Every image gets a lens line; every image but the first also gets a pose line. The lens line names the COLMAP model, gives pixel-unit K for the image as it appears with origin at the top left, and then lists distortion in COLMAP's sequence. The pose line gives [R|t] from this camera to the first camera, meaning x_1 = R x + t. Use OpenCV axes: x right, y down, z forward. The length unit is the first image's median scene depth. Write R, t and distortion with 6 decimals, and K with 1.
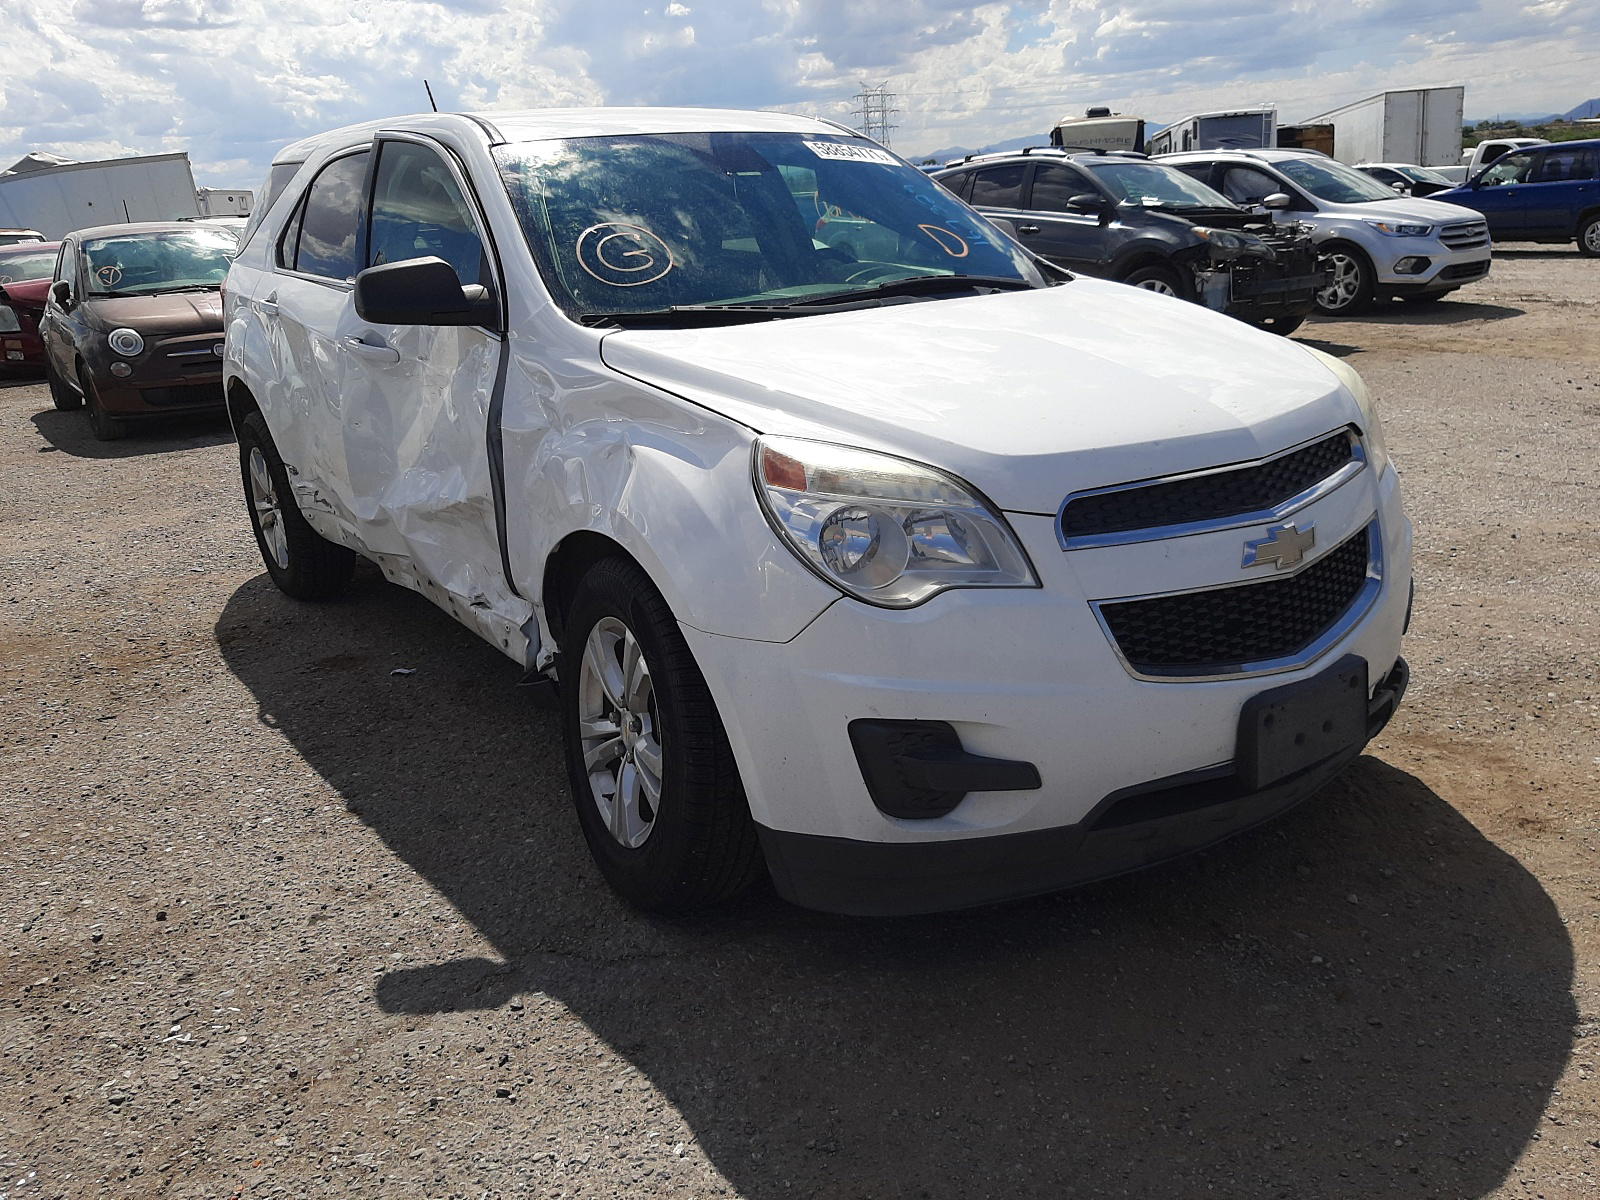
lens RADIAL K [[1281.2, 0, 791.2], [0, 1281.2, 597.0], [0, 0, 1]] dist [0.061337, -0.141255]
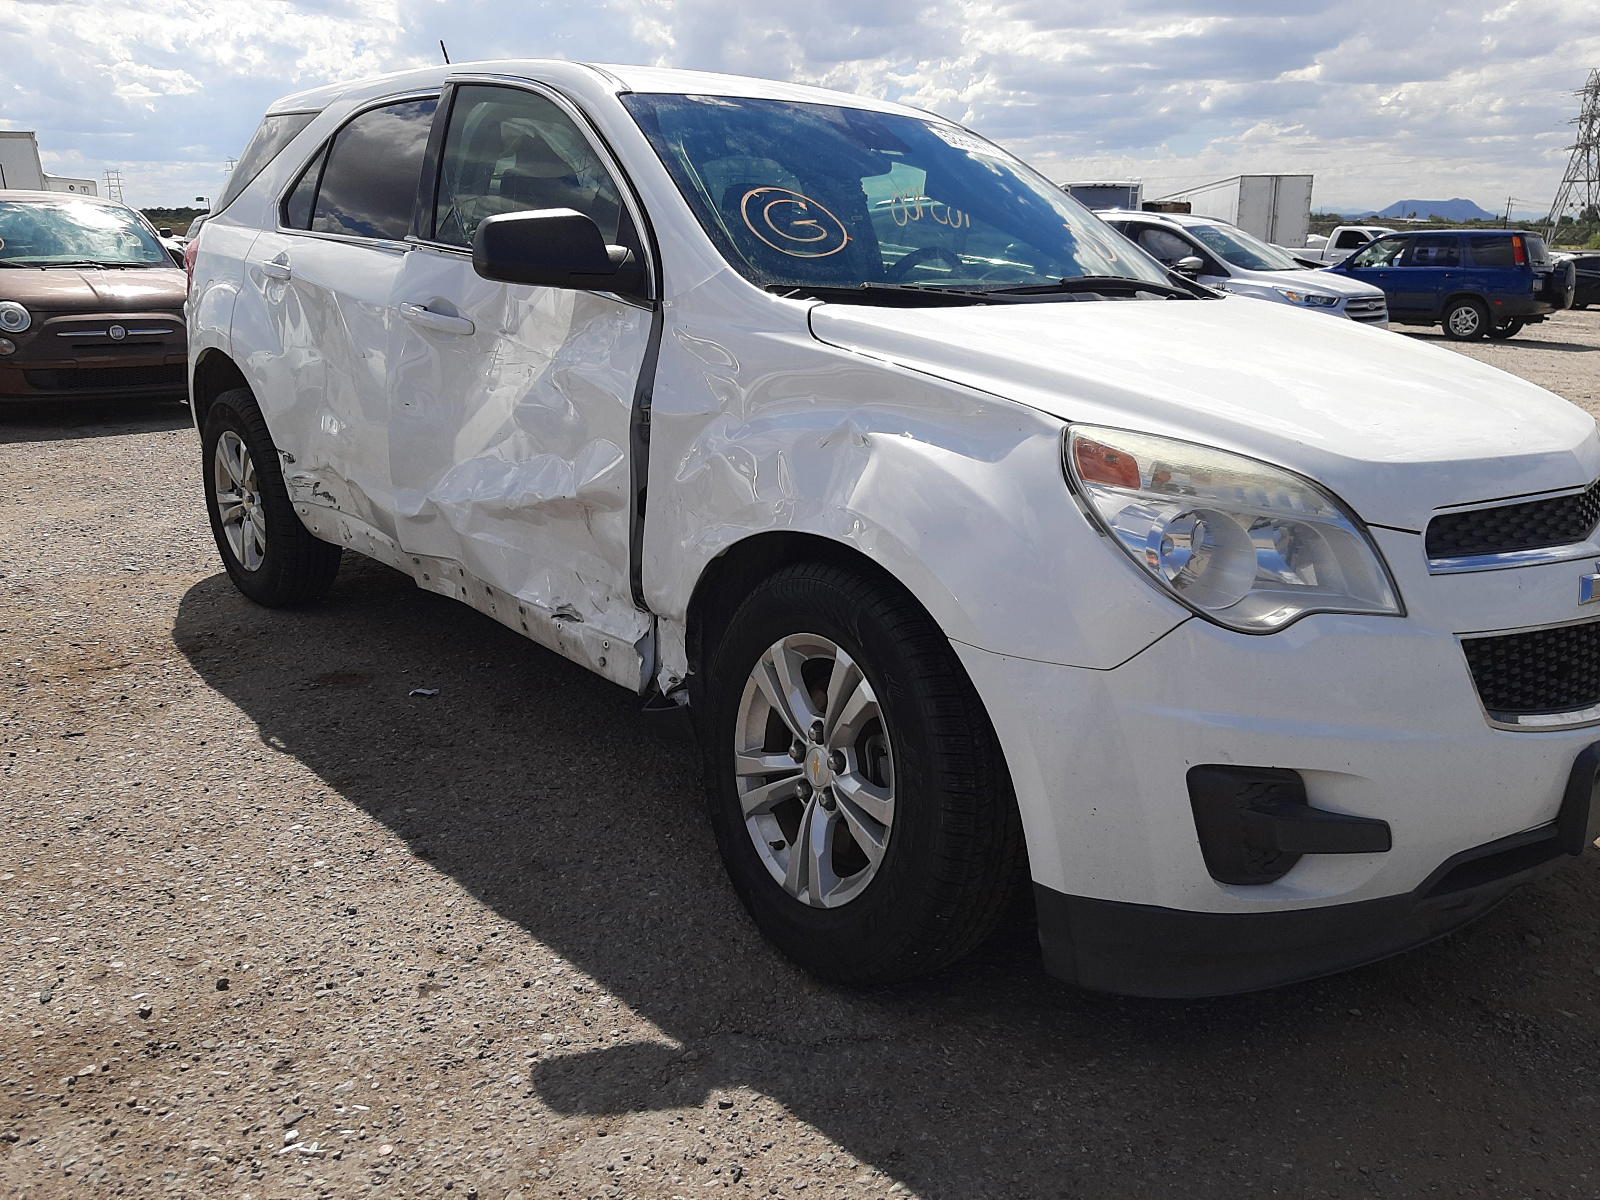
lens RADIAL K [[1281.2, 0, 791.2], [0, 1281.2, 597.0], [0, 0, 1]] dist [0.061337, -0.141255]
pose [[0.991029, 0.043762, 0.126279, -0.247673], [-0.039776, 0.998633, -0.033922, 0.019388], [-0.127591, 0.028595, 0.991415, 0.148832]]
